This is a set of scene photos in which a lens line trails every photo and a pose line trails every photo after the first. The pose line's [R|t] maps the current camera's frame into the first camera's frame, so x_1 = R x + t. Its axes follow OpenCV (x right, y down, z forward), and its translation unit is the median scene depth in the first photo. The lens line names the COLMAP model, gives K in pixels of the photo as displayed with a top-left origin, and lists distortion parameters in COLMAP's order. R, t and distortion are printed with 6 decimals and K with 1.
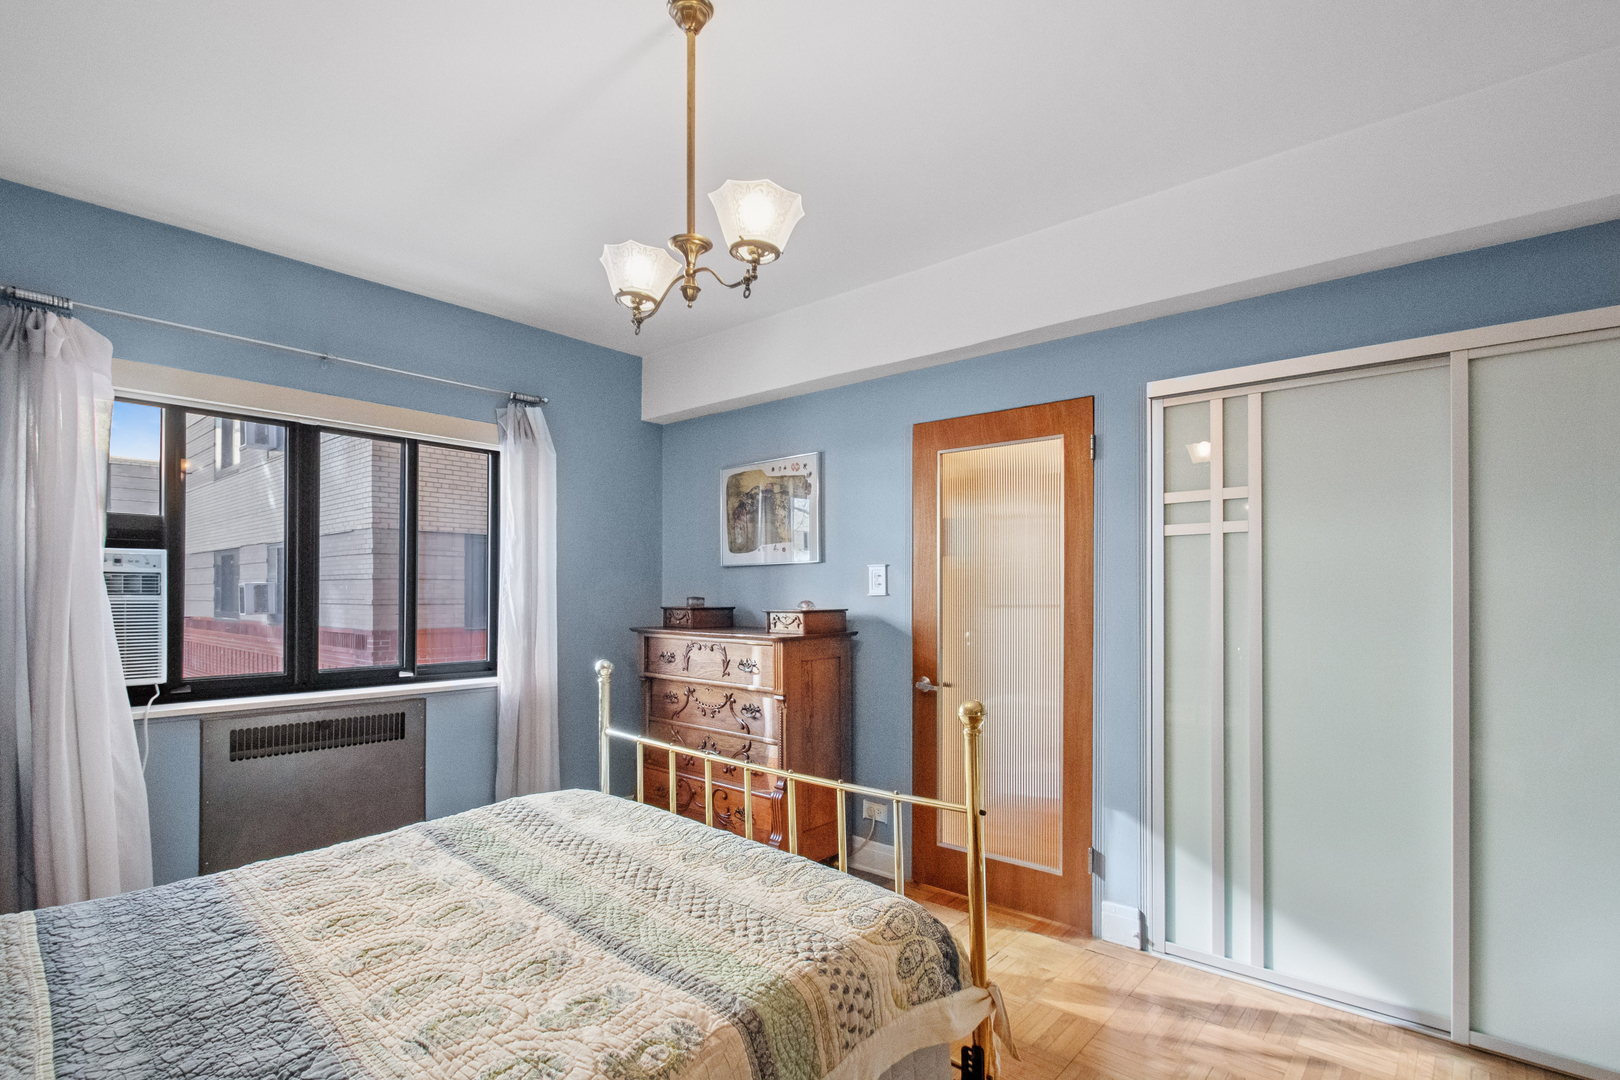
lens RADIAL K [[789.6, 0, 806.0], [0, 789.6, 594.5], [0, 0, 1]] dist [-0.001545, -0.000063]
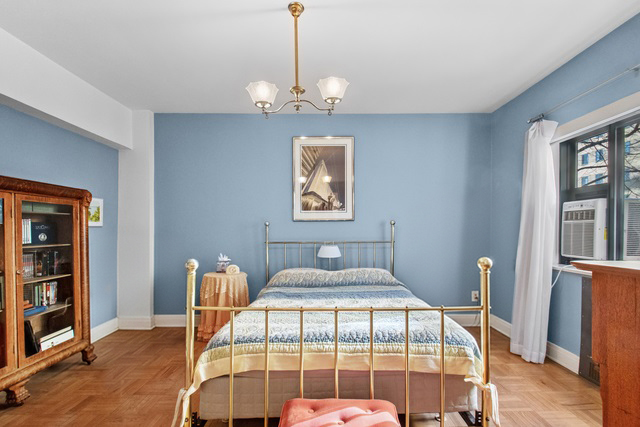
lens RADIAL K [[304.5, 0, 321.4], [0, 304.5, 234.5], [0, 0, 1]] dist [-0.001916, -0.000033]
pose [[-0.756729, 0.010364, -0.653647, 0.338356], [0.002138, 0.999908, 0.013379, 0.032474], [0.653726, 0.008727, -0.756681, 1.228527]]
